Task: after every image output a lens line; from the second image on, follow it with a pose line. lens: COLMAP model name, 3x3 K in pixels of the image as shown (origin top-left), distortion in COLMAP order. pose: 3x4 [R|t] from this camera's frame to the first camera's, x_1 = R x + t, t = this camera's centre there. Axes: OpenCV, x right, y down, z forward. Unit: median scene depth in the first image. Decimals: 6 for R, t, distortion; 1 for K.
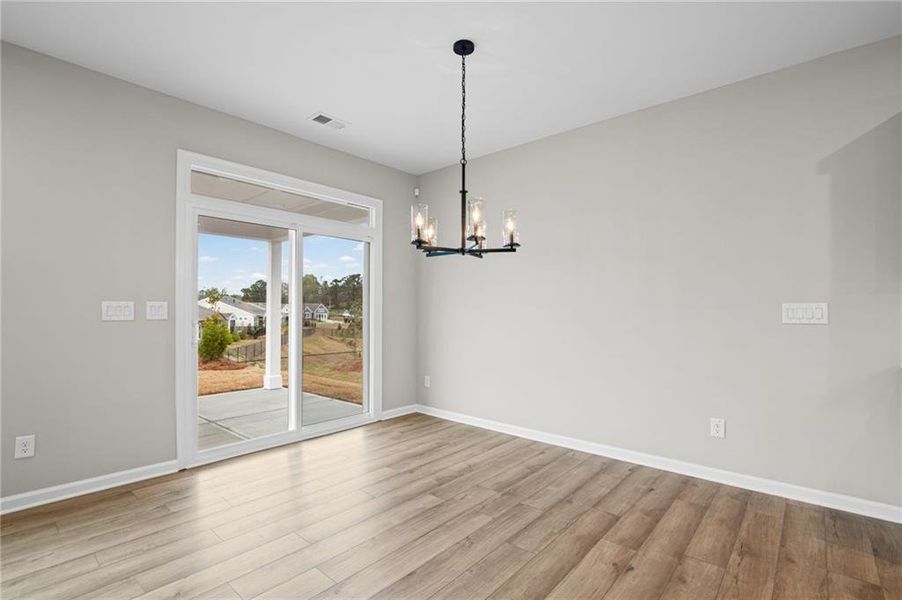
lens RADIAL K [[417.0, 0, 452.4], [0, 417.0, 308.9], [0, 0, 1]] dist [-0.018203, 0.000356]
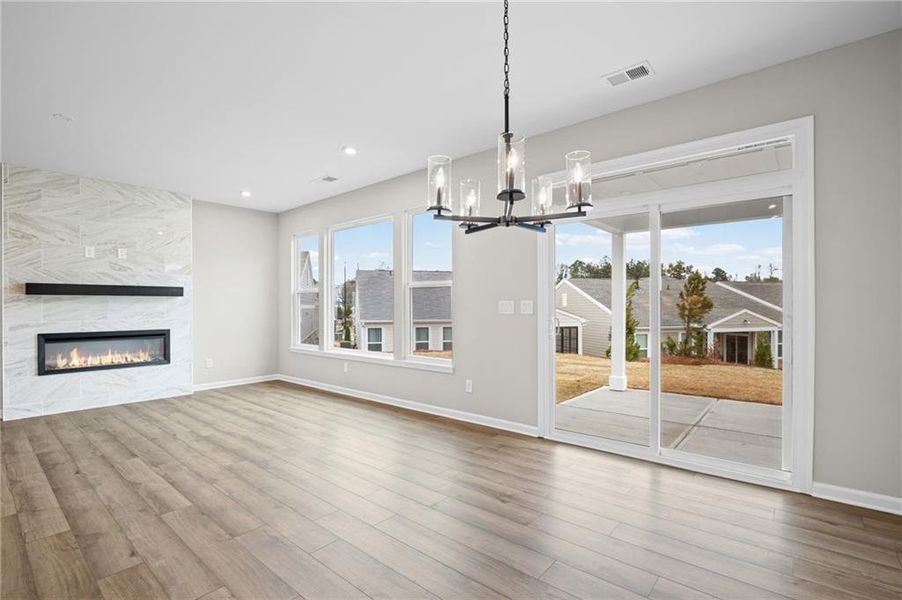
lens RADIAL K [[417.0, 0, 452.4], [0, 417.0, 308.9], [0, 0, 1]] dist [-0.018203, 0.000356]
pose [[0.020499, 0.003886, -0.999782, 0.666656], [0.005886, 0.999975, 0.004007, 0.002568], [0.999773, -0.005967, 0.020475, 0.832297]]
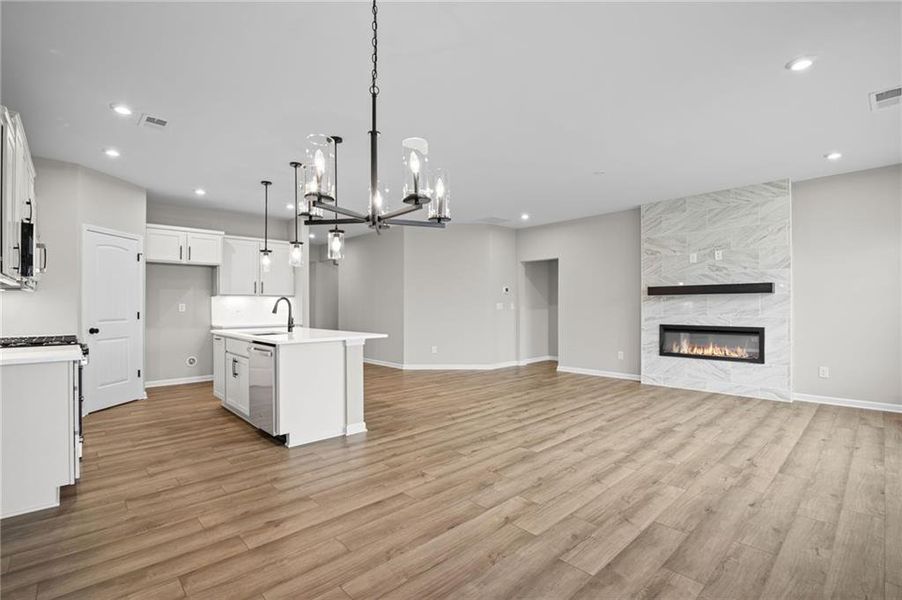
lens RADIAL K [[413.3, 0, 454.2], [0, 413.3, 304.6], [0, 0, 1]] dist [-0.018559, -0.000234]
pose [[-0.995719, 0.001916, 0.092410, -0.155121], [0.001445, 0.999986, -0.005168, 0.002880], [-0.092419, -0.005012, -0.995708, 1.547461]]
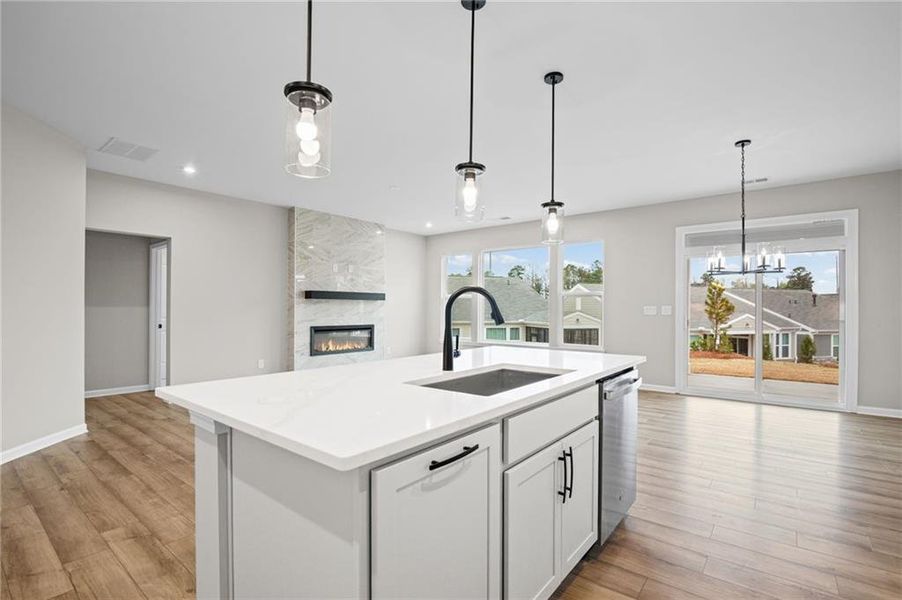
lens RADIAL K [[420.0, 0, 452.1], [0, 420.0, 308.0], [0, 0, 1]] dist [-0.018425, 0.000229]
pose [[0.047422, -0.004474, -0.998865, 1.440358], [-0.002111, 0.999987, -0.004579, 0.004346], [0.998873, 0.002326, 0.047412, -0.163827]]
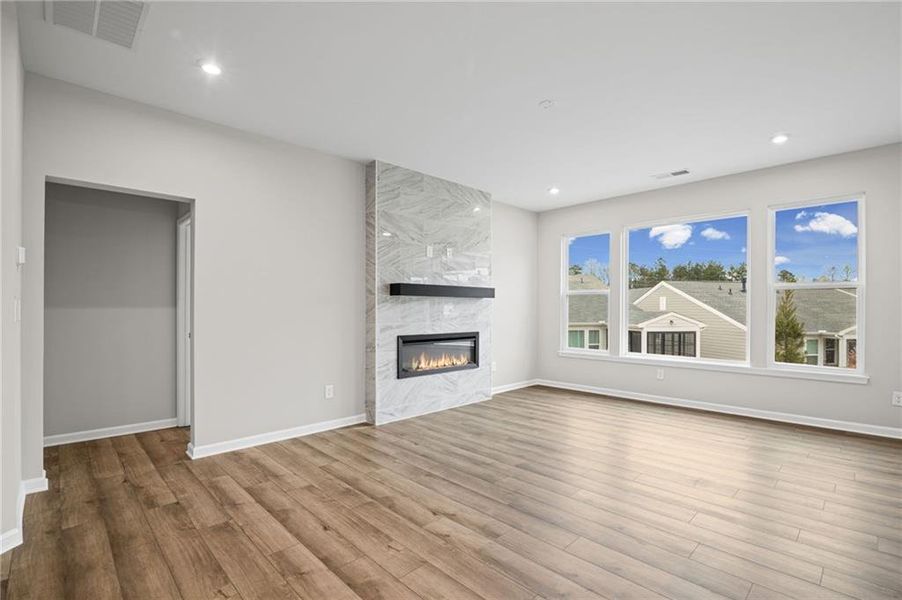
lens RADIAL K [[414.6, 0, 452.7], [0, 414.6, 308.3], [0, 0, 1]] dist [-0.018749, 0.000425]
pose [[-0.080122, -0.004722, -0.996774, 0.577433], [-0.000297, 0.999989, -0.004713, 0.000572], [0.996785, -0.000082, -0.080122, -0.527017]]
